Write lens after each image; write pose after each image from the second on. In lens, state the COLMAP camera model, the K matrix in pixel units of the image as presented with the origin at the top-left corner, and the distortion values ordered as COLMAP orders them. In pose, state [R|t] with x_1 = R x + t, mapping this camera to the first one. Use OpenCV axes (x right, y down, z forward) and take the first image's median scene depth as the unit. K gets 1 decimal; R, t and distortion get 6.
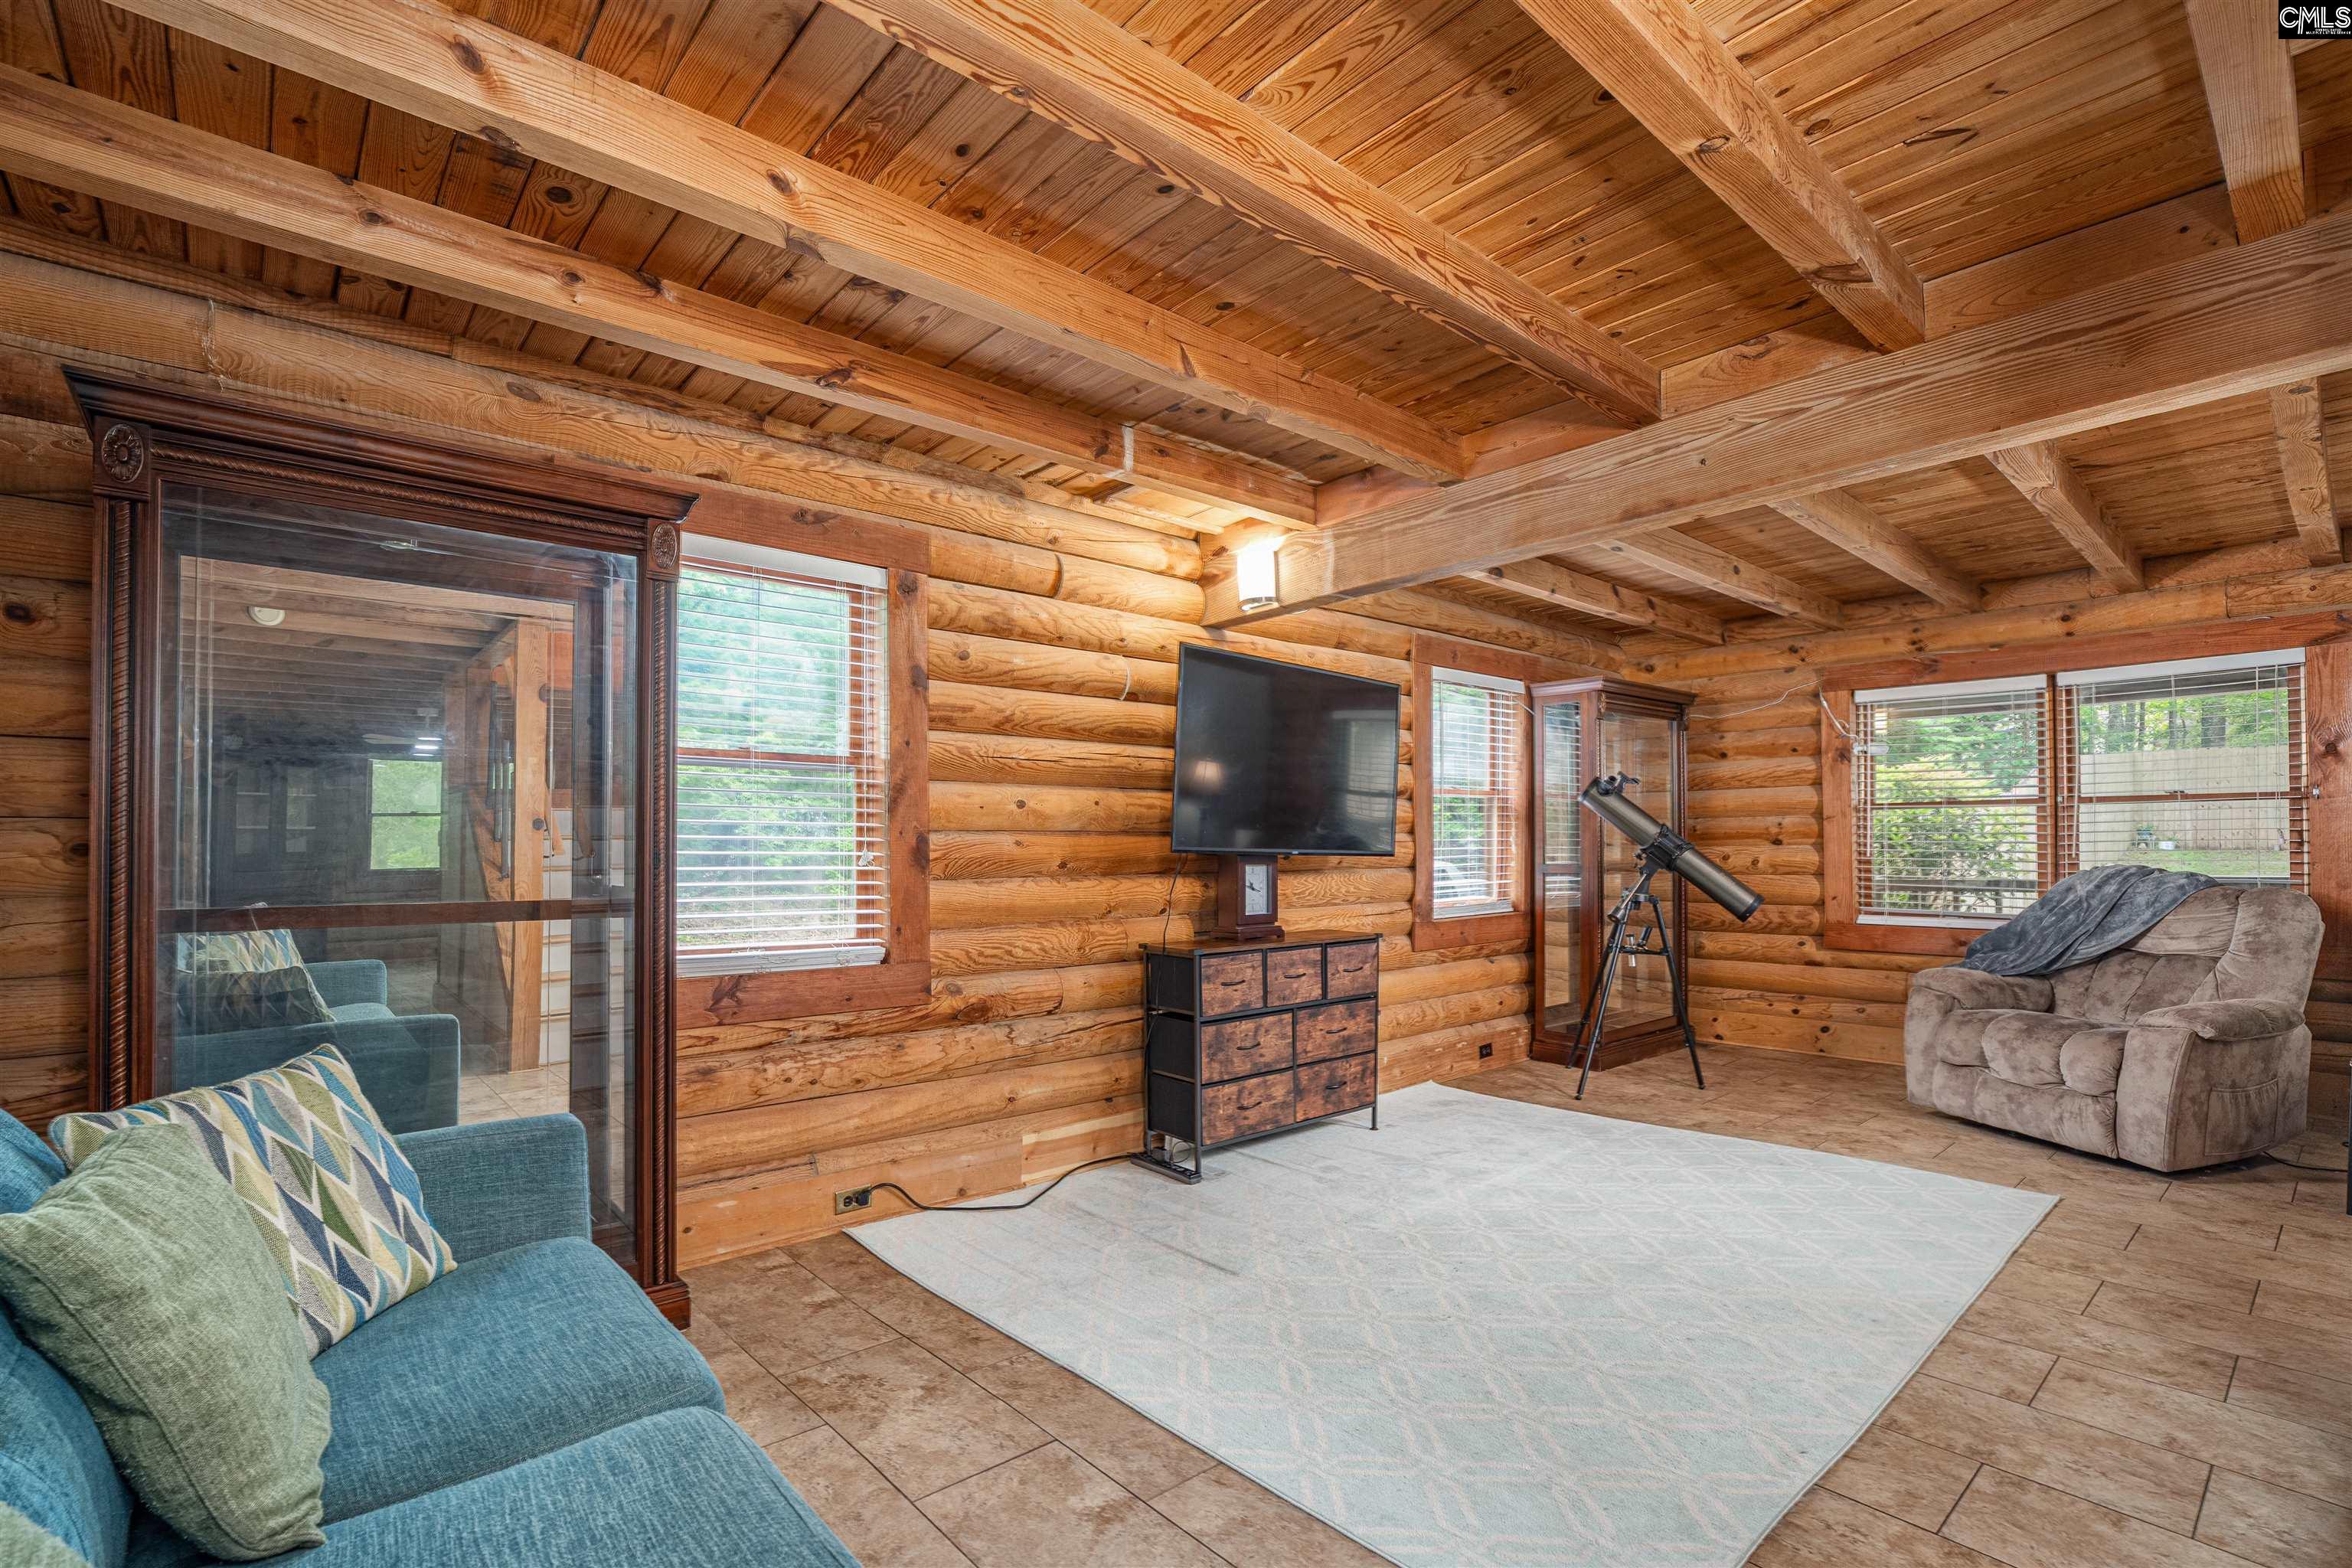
lens RADIAL K [[1092.1, 0, 1175.9], [0, 1092.1, 822.9], [0, 0, 1]] dist [-0.038671, 0.010939]
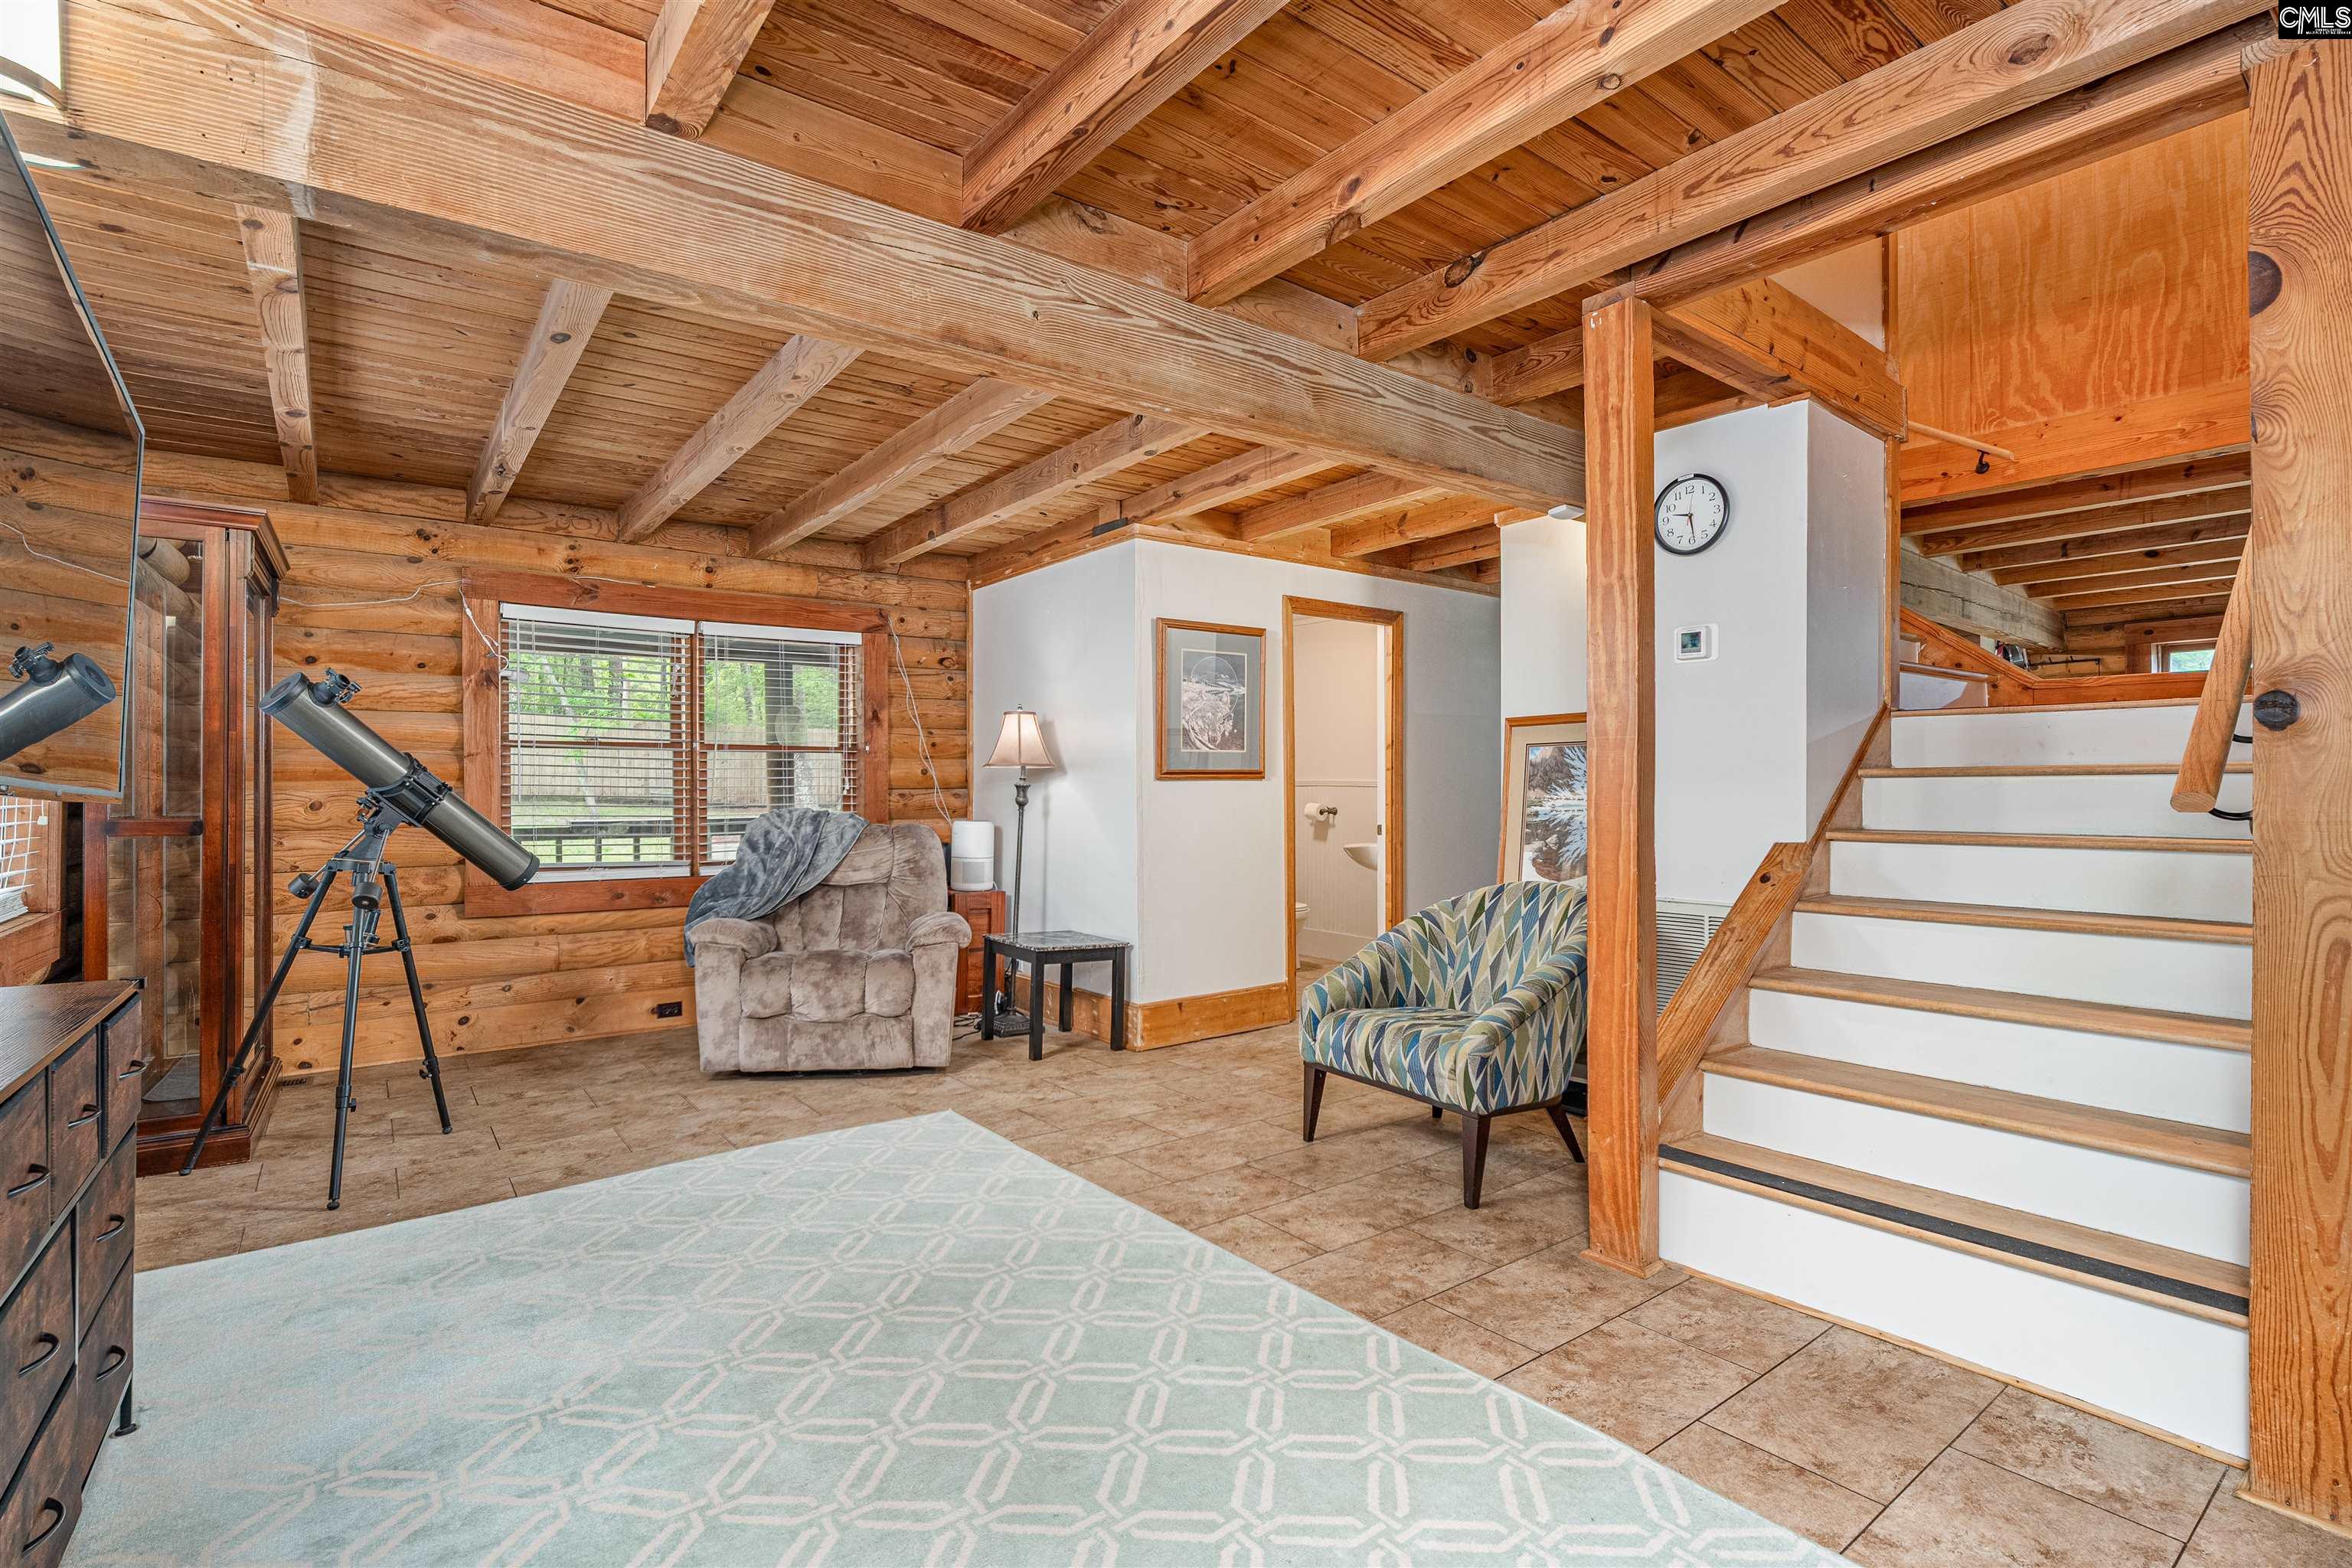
lens RADIAL K [[1092.1, 0, 1201.2], [0, 1092.1, 785.5], [0, 0, 1]] dist [-0.038671, 0.010939]
pose [[0.049771, 0.008541, 0.998724, -0.223370], [-0.020189, 0.999768, -0.007543, 0.017317], [-0.998557, -0.019788, 0.049932, 0.564188]]
